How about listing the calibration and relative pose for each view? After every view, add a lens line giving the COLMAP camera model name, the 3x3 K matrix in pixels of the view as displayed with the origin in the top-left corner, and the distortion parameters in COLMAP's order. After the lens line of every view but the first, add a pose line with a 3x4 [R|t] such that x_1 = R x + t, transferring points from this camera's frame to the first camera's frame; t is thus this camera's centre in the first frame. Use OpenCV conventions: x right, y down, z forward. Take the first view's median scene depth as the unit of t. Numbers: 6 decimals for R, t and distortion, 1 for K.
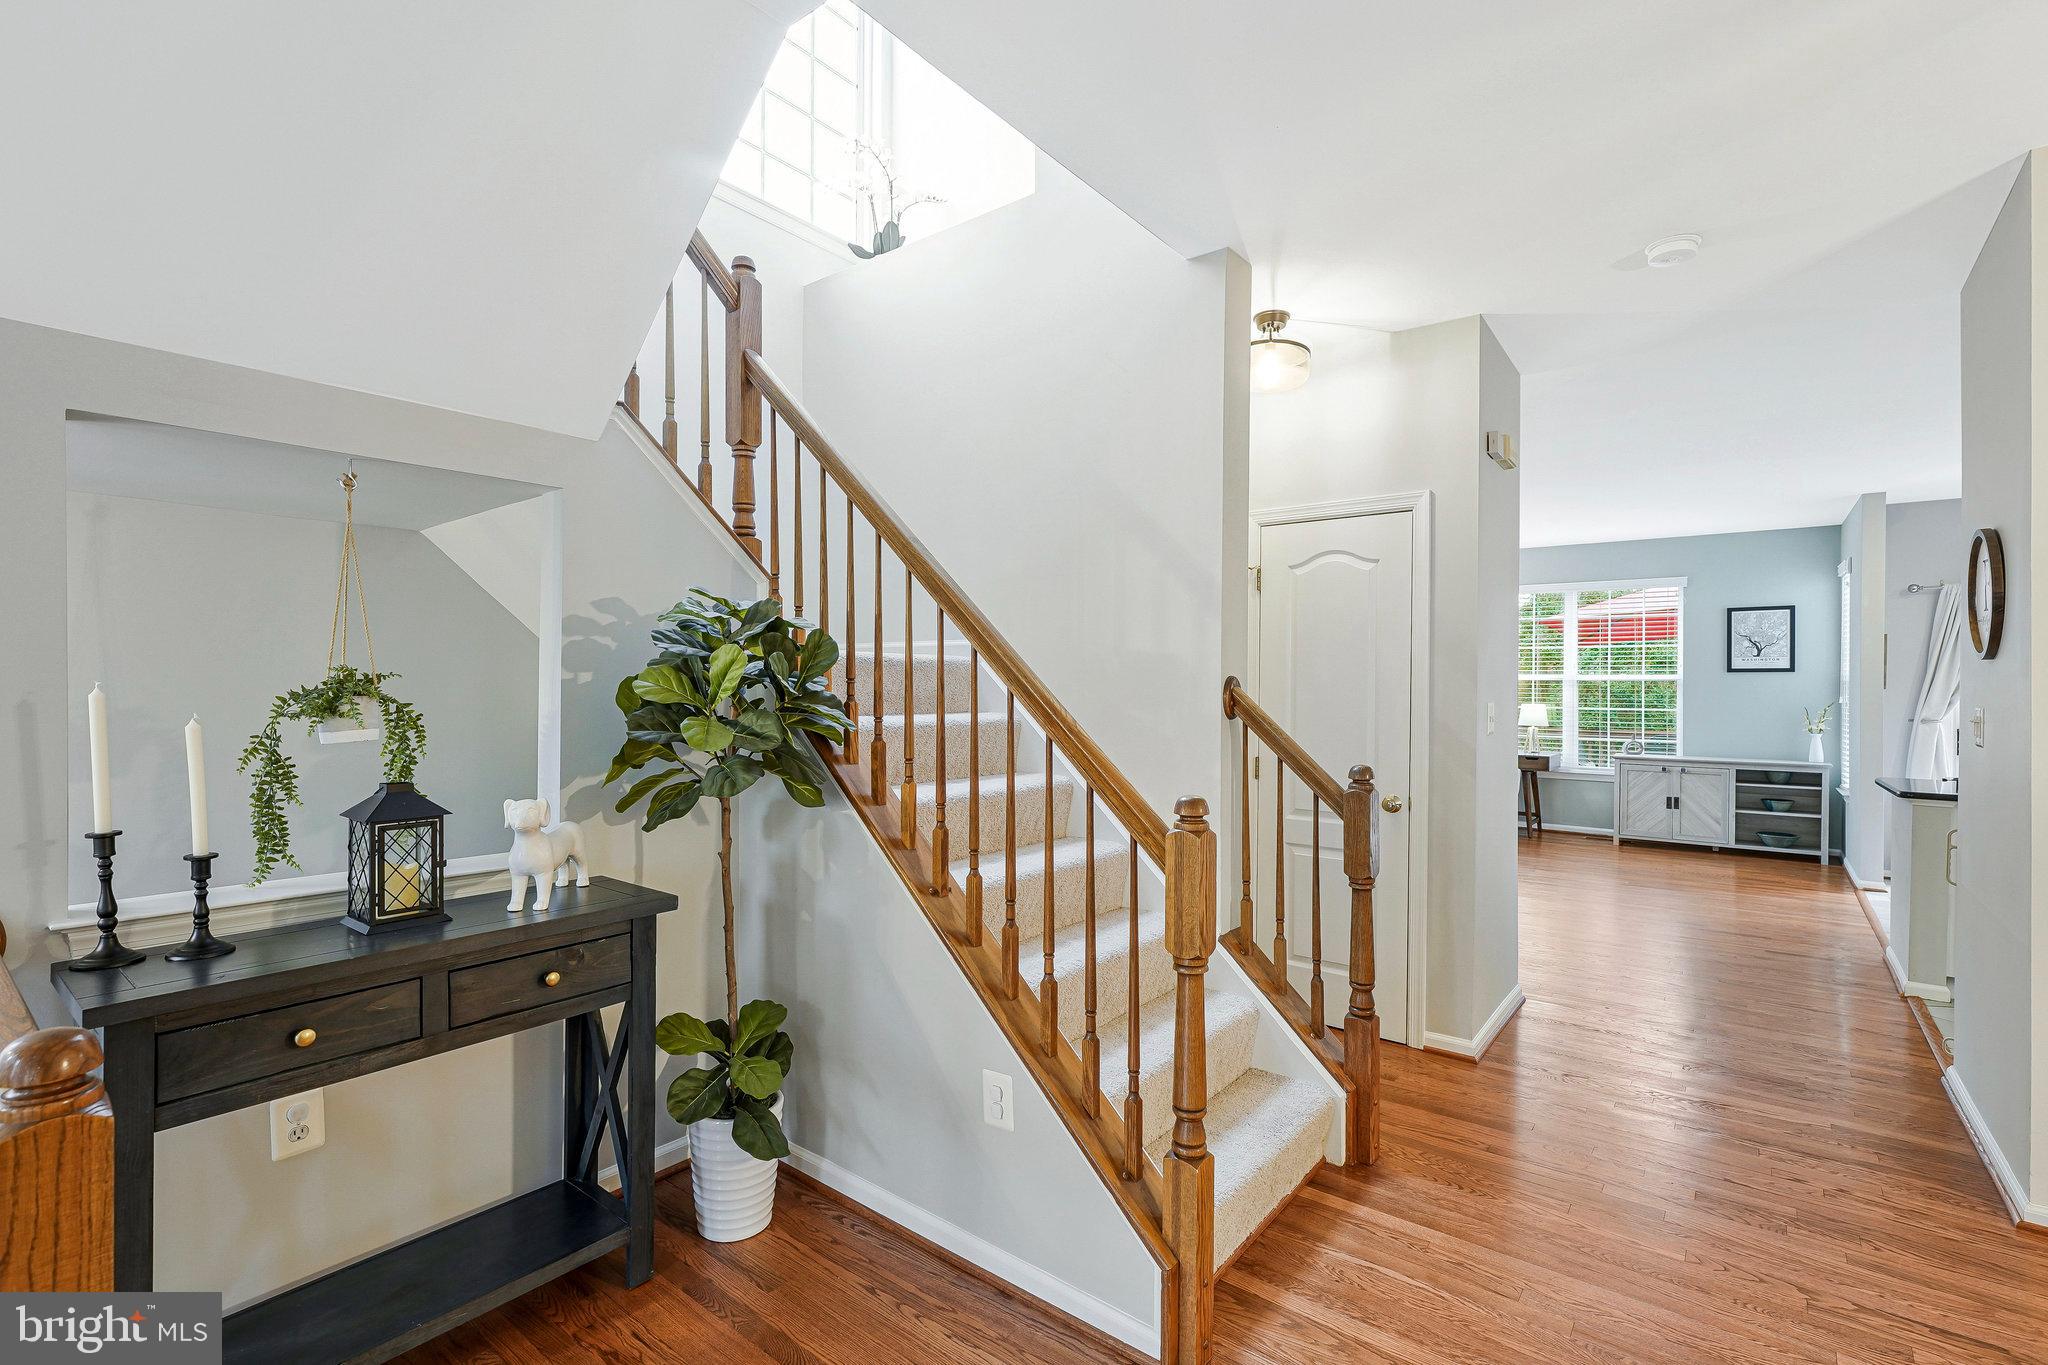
lens RADIAL K [[930.1, 0, 1024.0], [0, 930.1, 682.5], [0, 0, 1]] dist [-0.001697, -0.000295]
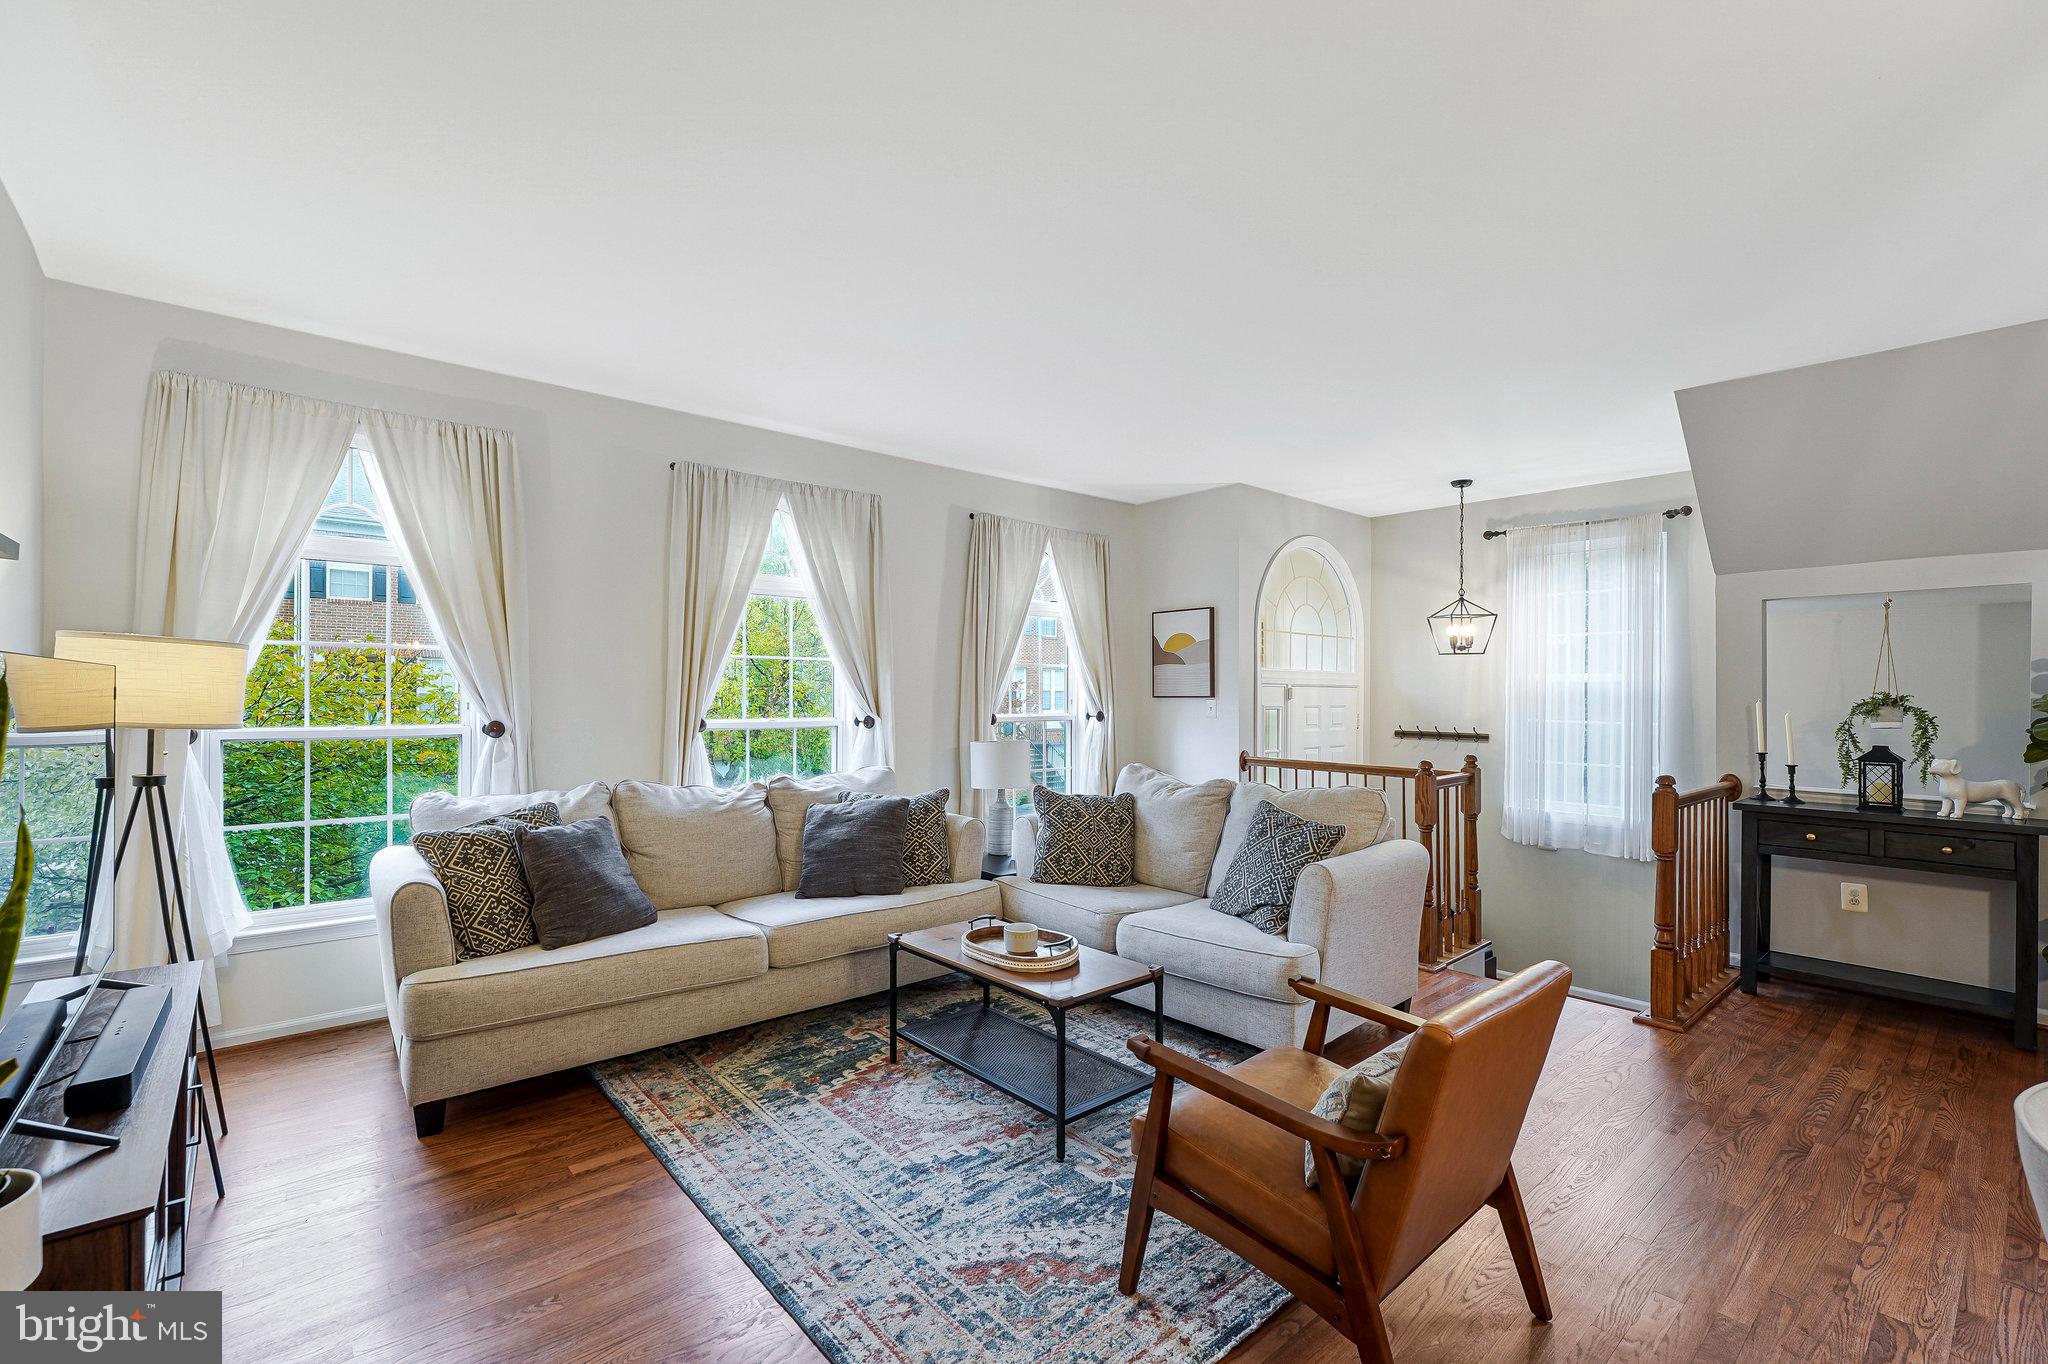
lens RADIAL K [[888.7, 0, 1024.0], [0, 888.7, 682.0], [0, 0, 1]] dist [0.000200, 0.000021]
pose [[-0.180249, -0.013632, -0.983527, 1.663965], [-0.010578, 0.999873, -0.011920, 0.004231], [0.983564, 0.008255, -0.180370, -0.573791]]
